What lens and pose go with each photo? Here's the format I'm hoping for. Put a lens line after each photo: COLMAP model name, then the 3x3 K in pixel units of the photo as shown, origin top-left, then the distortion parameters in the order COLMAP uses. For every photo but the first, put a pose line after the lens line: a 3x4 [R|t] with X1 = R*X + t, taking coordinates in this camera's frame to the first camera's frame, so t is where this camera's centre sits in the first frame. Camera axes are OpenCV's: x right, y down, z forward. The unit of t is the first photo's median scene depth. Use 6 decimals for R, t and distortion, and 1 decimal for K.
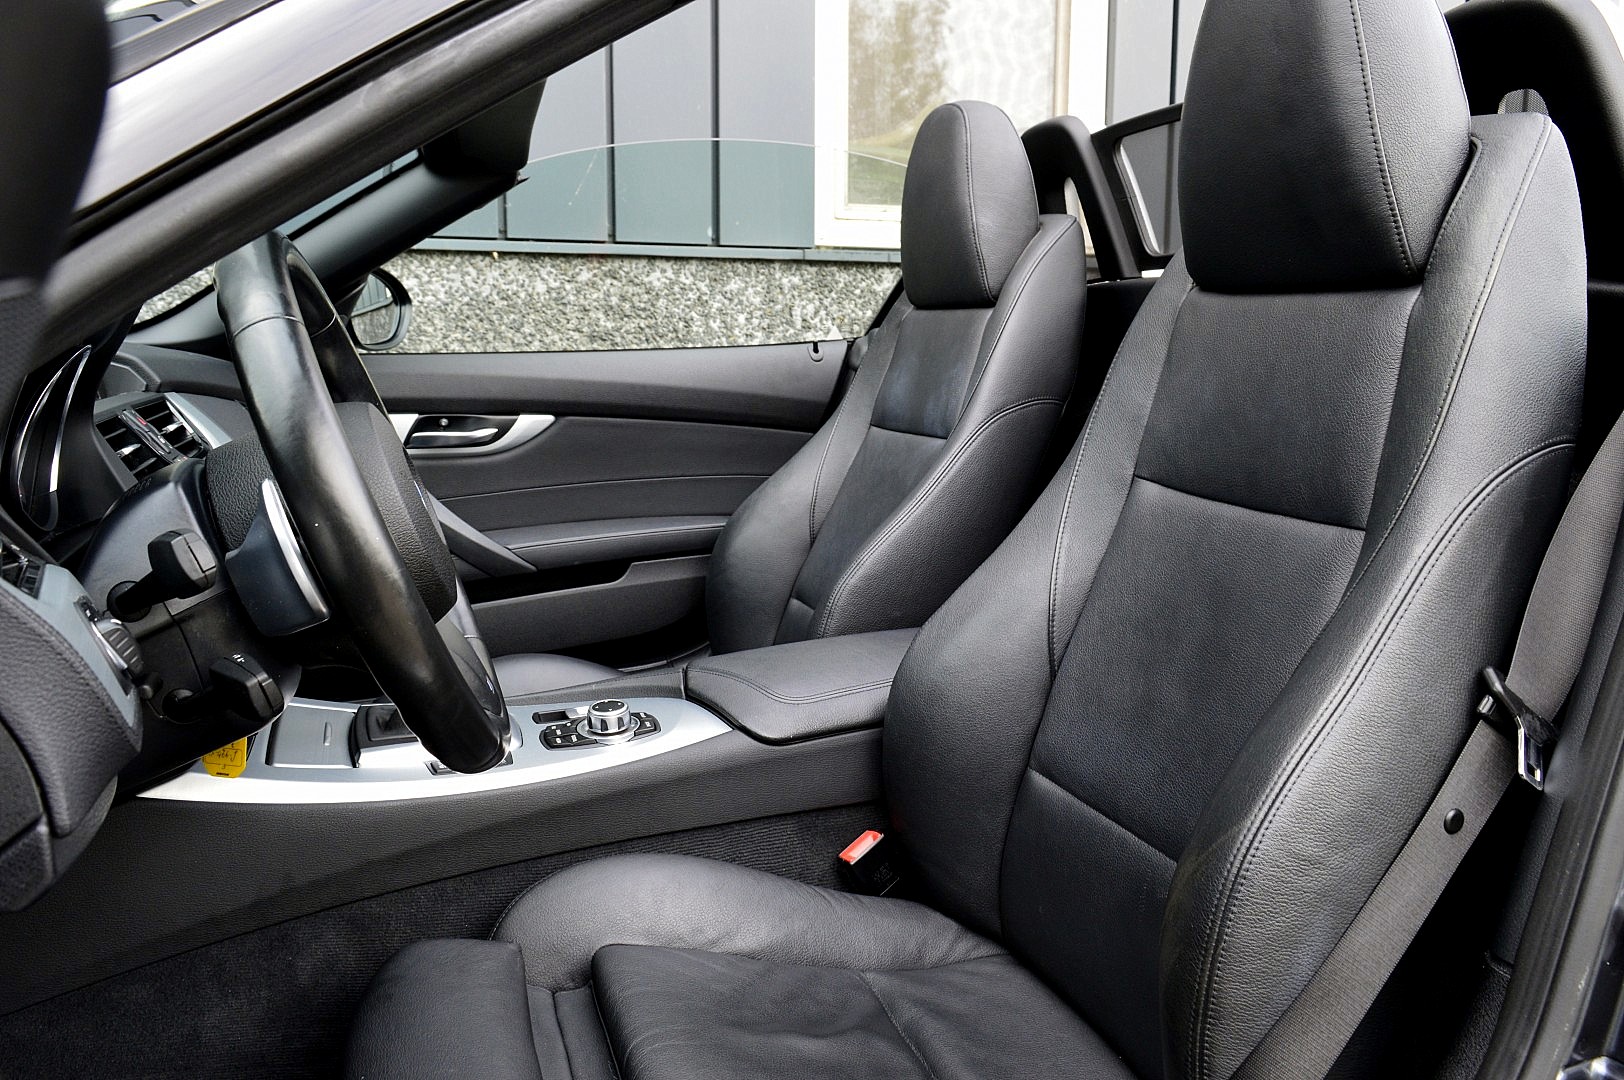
lens RADIAL K [[1286.3, 0, 807.8], [0, 1286.3, 533.4], [0, 0, 1]] dist [-0.015071, 0.010036]
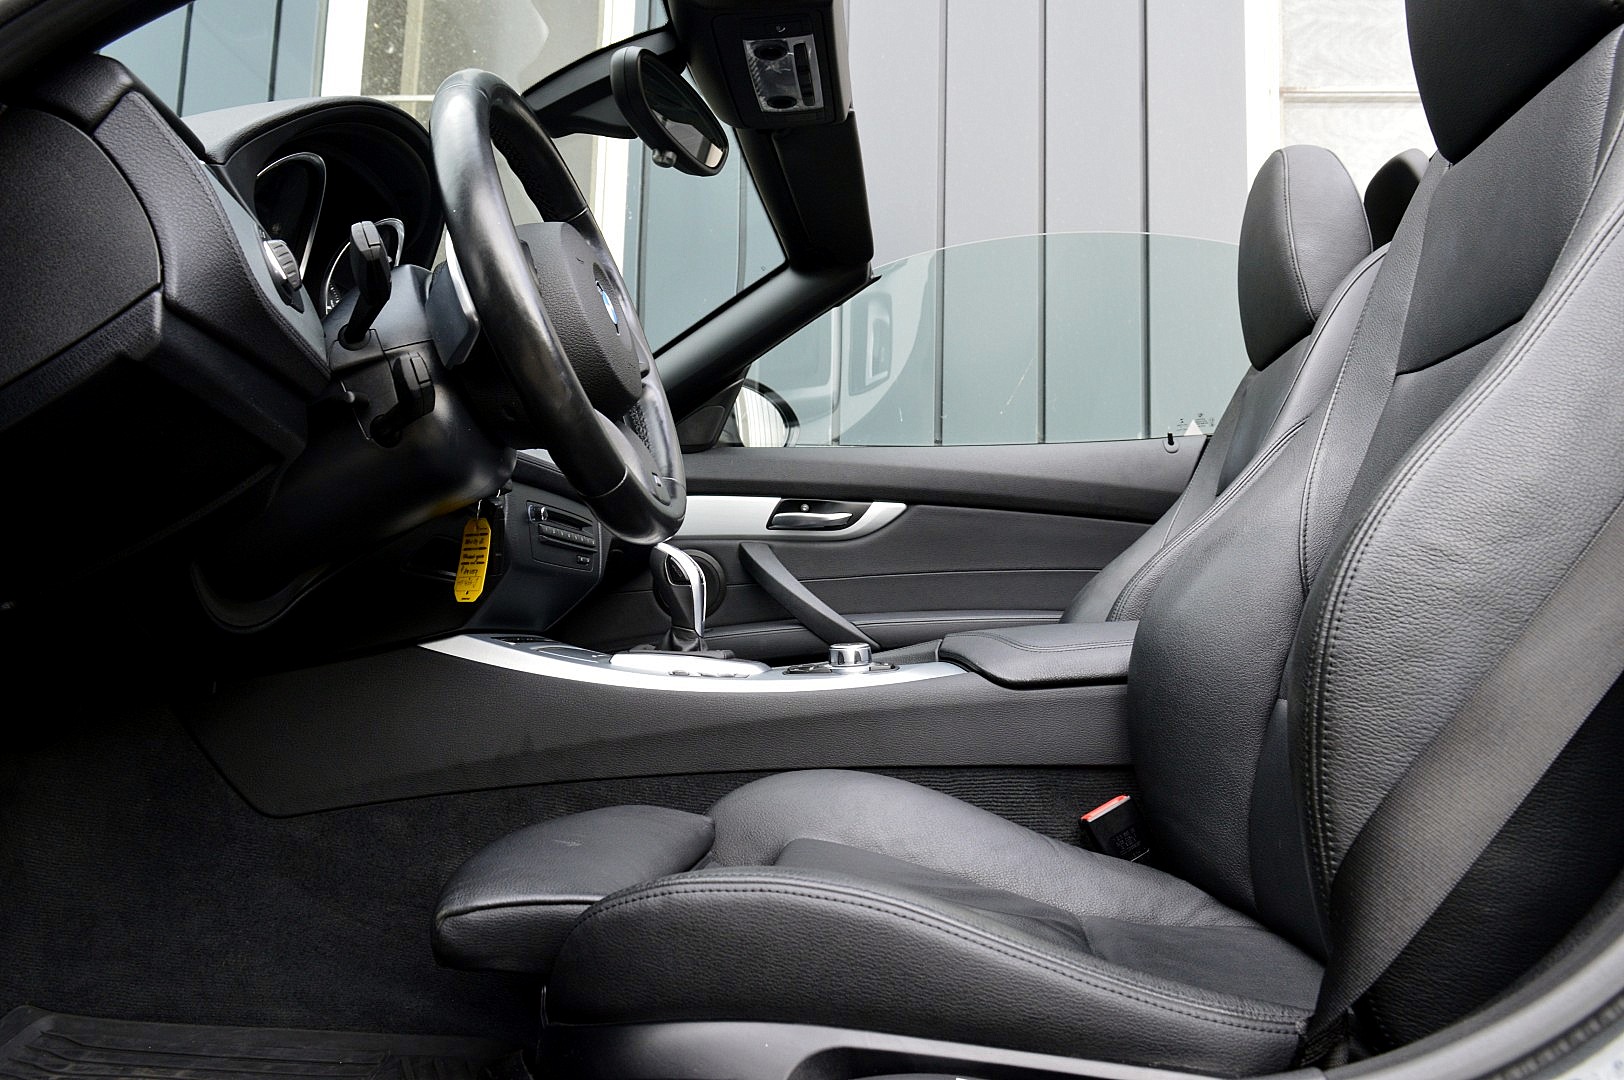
lens RADIAL K [[1286.3, 0, 804.9], [0, 1286.3, 534.8], [0, 0, 1]] dist [-0.015071, 0.010036]
pose [[0.920470, -0.024040, -0.390074, 0.200078], [-0.077358, 0.967150, -0.242148, 0.284806], [0.383081, 0.253065, 0.888373, 0.060331]]
